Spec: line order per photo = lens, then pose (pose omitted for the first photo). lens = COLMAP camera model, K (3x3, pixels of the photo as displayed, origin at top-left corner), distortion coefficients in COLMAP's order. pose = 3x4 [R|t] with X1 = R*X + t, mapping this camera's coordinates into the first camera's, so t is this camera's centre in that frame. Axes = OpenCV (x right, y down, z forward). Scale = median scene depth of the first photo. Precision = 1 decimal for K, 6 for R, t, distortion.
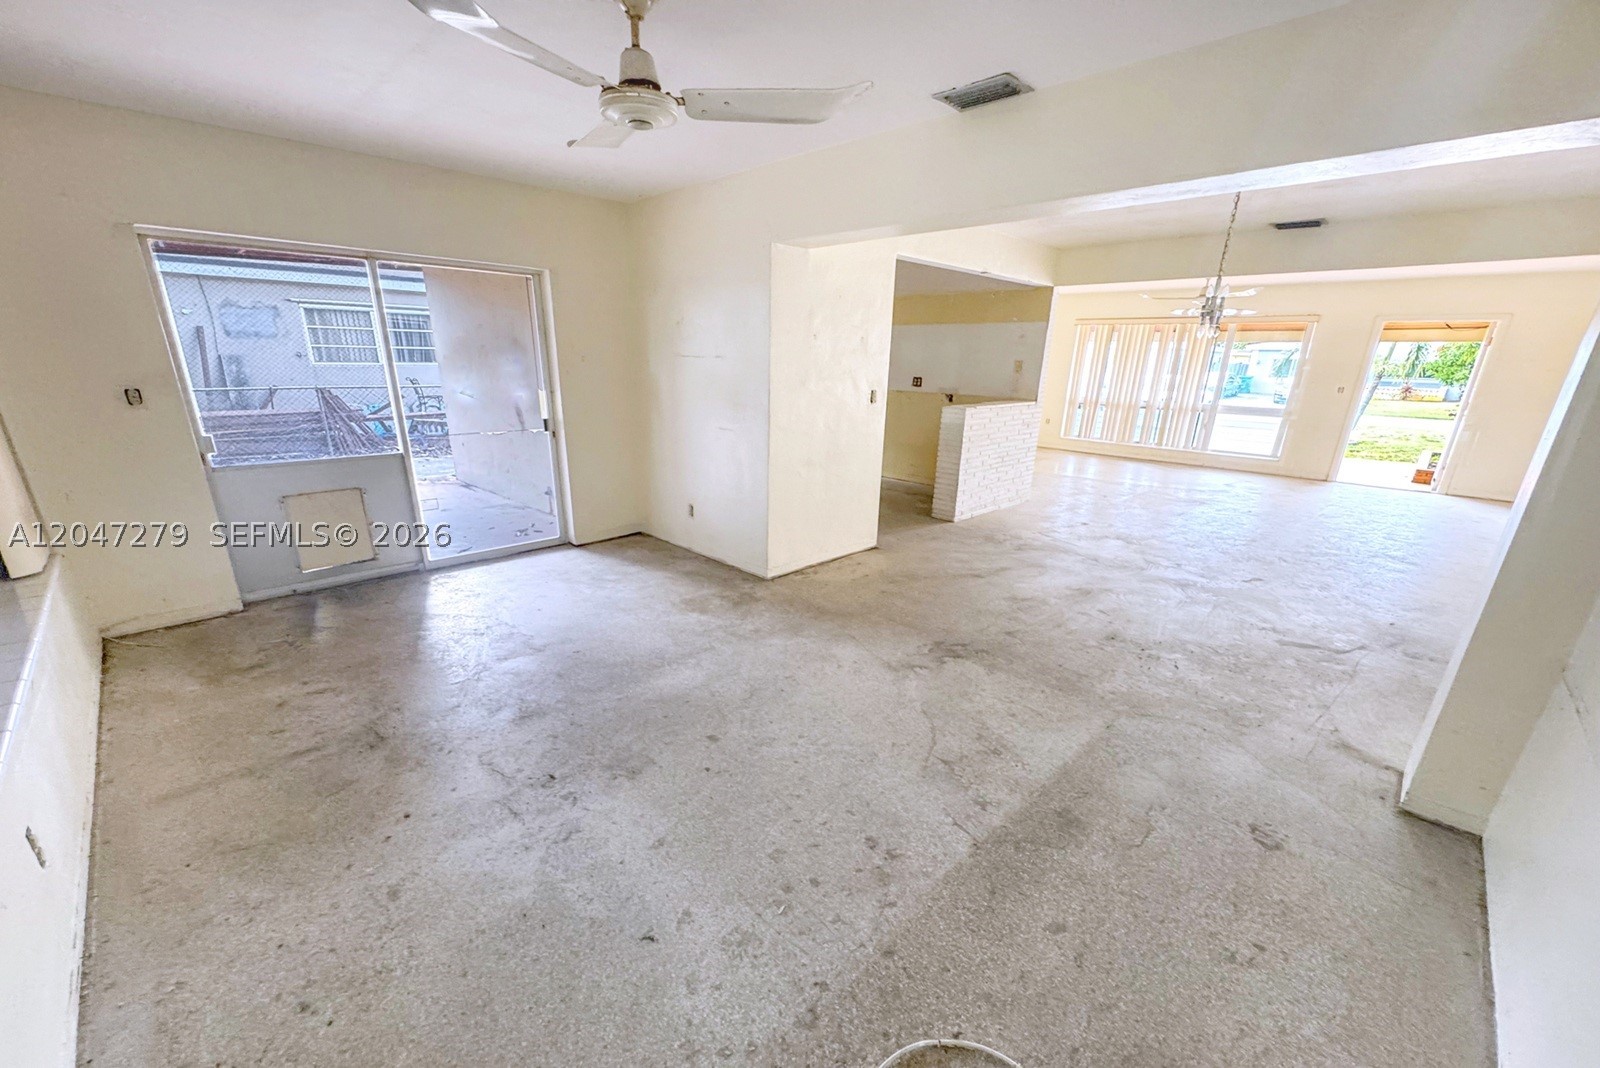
lens RADIAL K [[626.1, 0, 795.0], [0, 626.1, 580.9], [0, 0, 1]] dist [-0.009038, 0.000330]
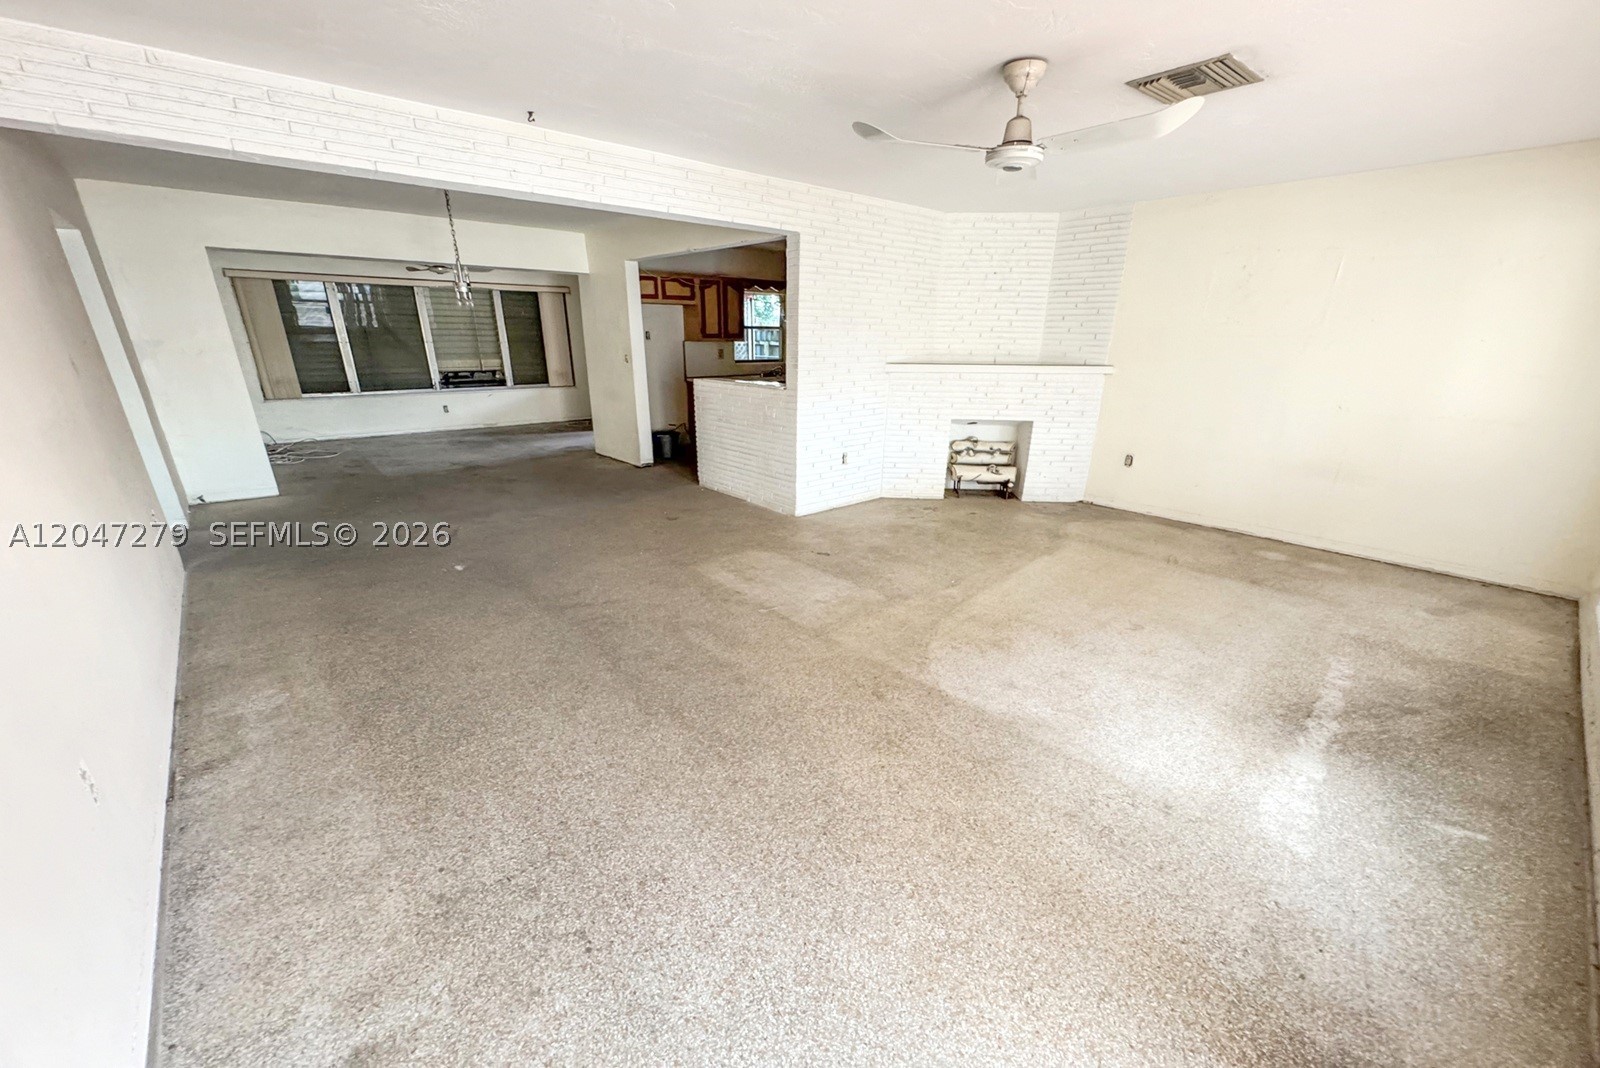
lens RADIAL K [[626.1, 0, 795.0], [0, 626.1, 580.9], [0, 0, 1]] dist [-0.009038, 0.000330]
pose [[-0.058103, 0.350494, -0.934761, 1.289220], [-0.347548, 0.870667, 0.348065, -0.377206], [0.935860, 0.345098, 0.071225, 1.116510]]
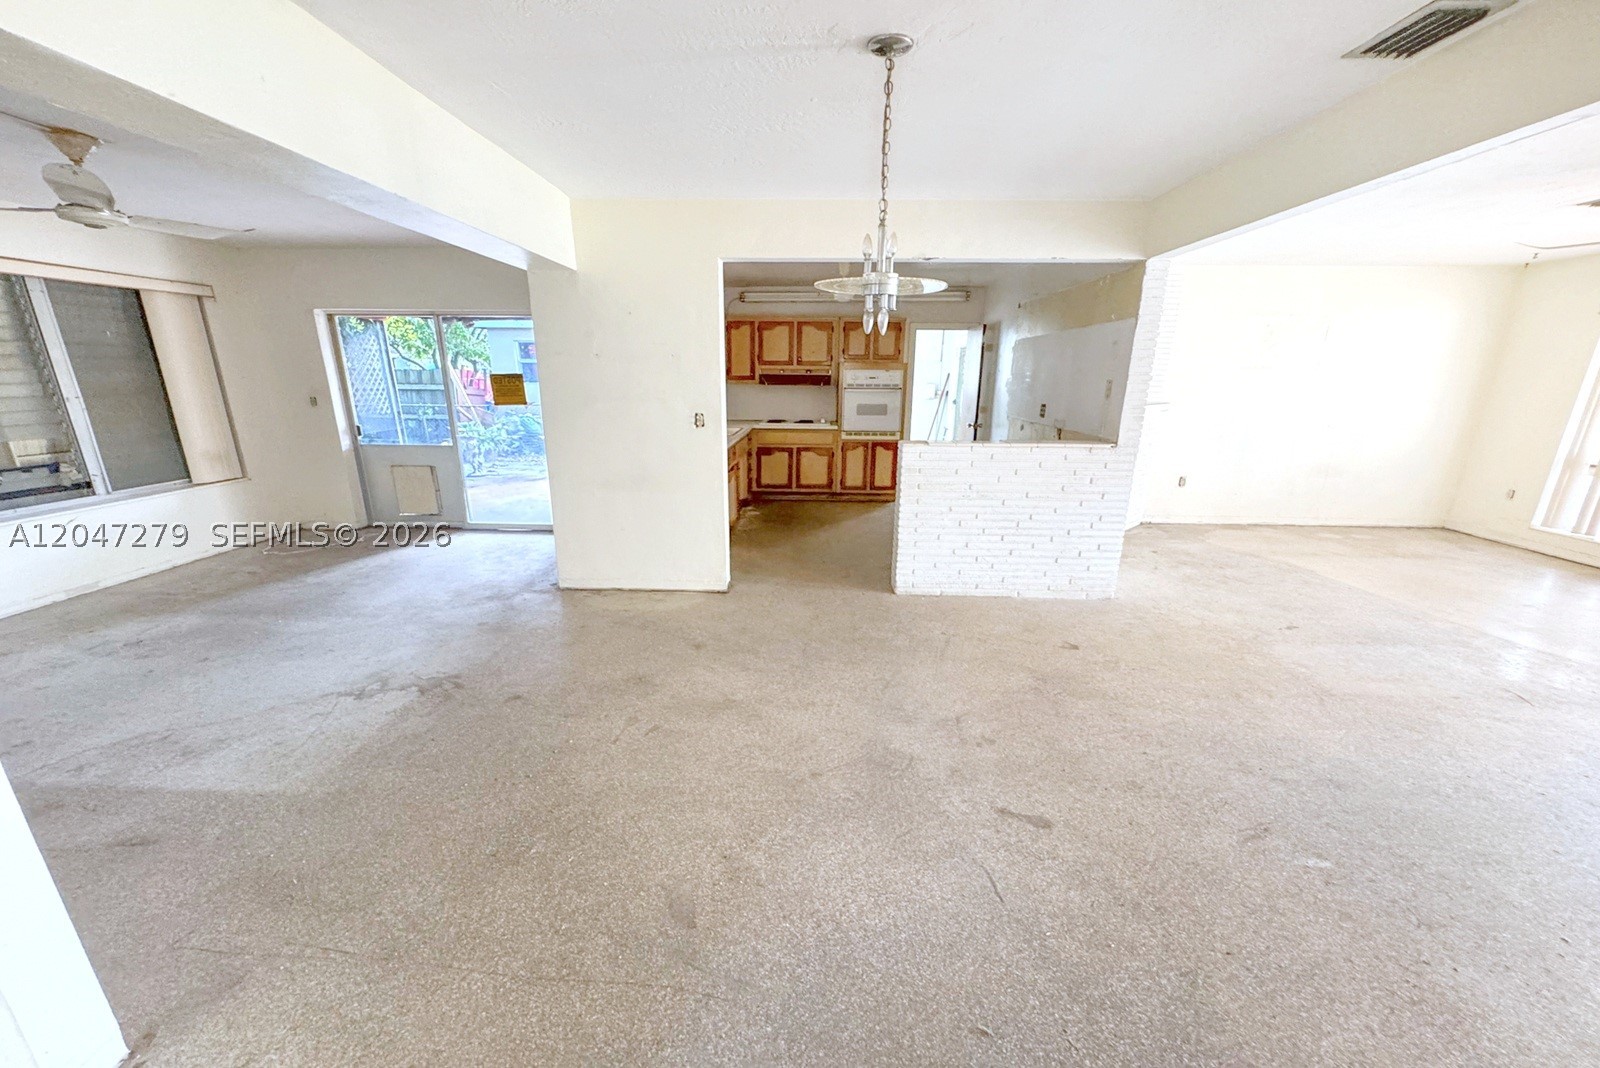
lens RADIAL K [[631.2, 0, 798.1], [0, 631.2, 575.4], [0, 0, 1]] dist [-0.003947, -0.000351]
pose [[0.687365, 0.208758, -0.695665, 0.681701], [-0.241902, 0.968920, 0.051742, -0.124210], [0.684845, 0.132717, 0.716501, 0.372994]]
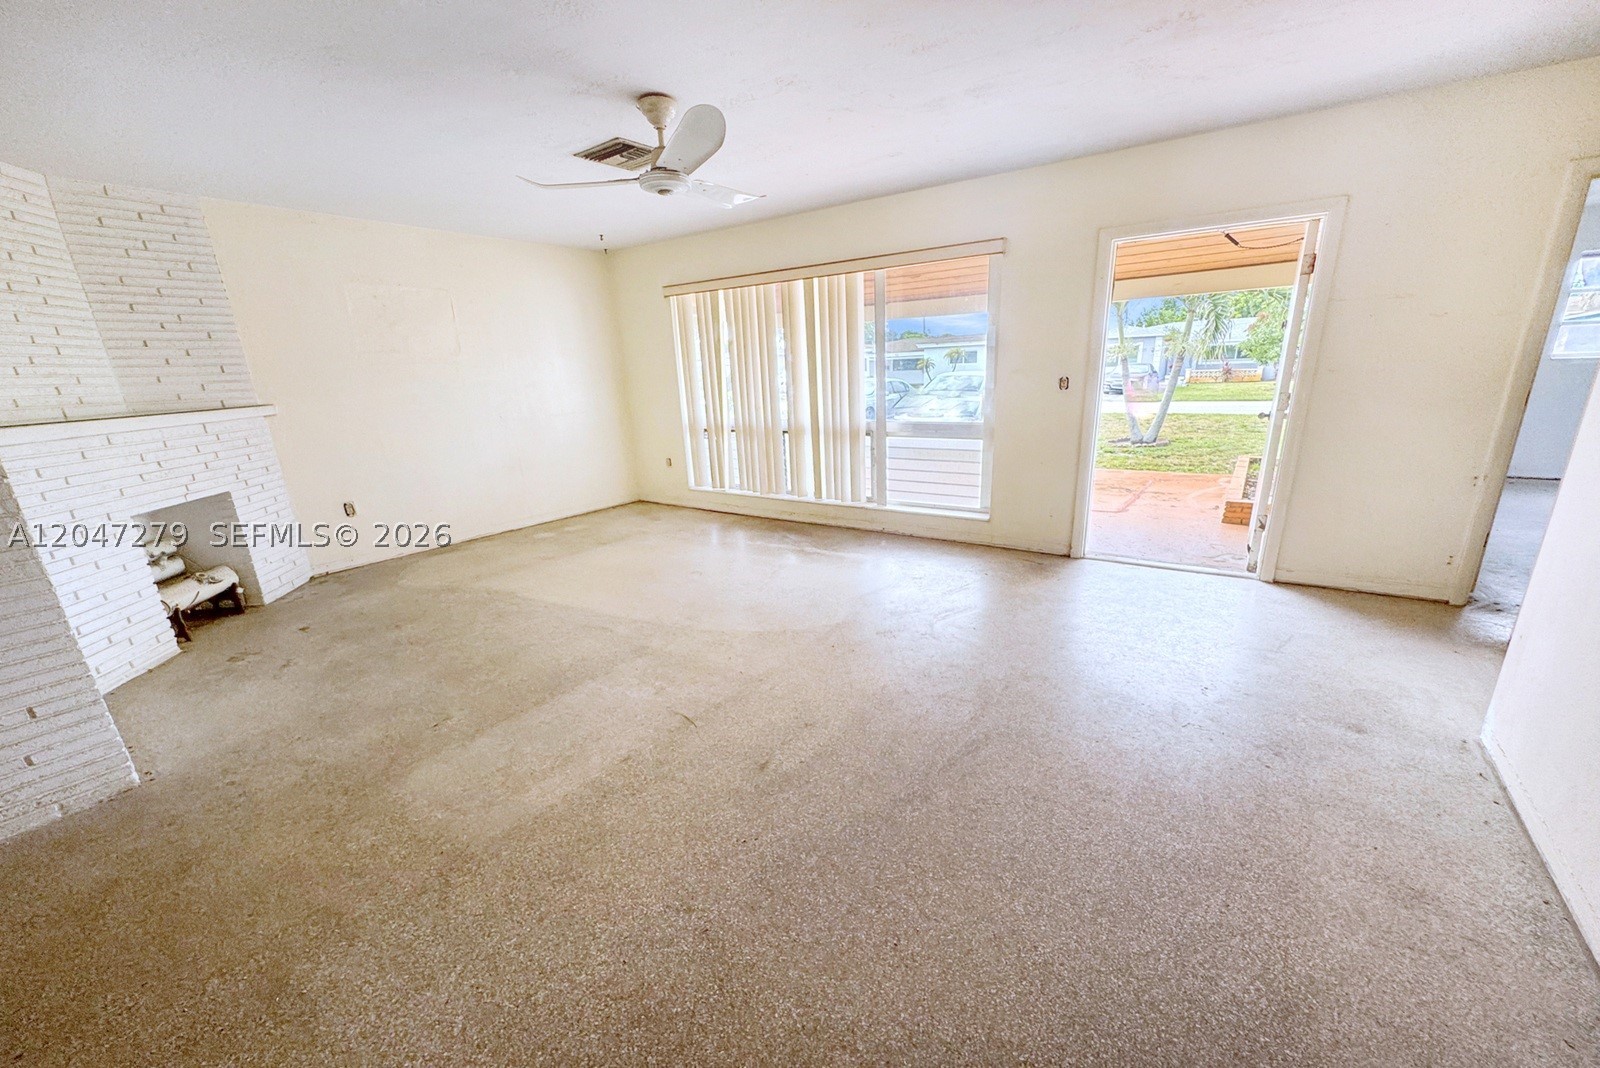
lens RADIAL K [[634.3, 0, 803.3], [0, 634.3, 572.1], [0, 0, 1]] dist [0.000168, -0.000077]
pose [[0.981875, -0.105365, 0.157543, 0.770670], [0.111086, 0.993418, -0.027934, -0.220166], [-0.153563, 0.044928, 0.987117, 0.713244]]
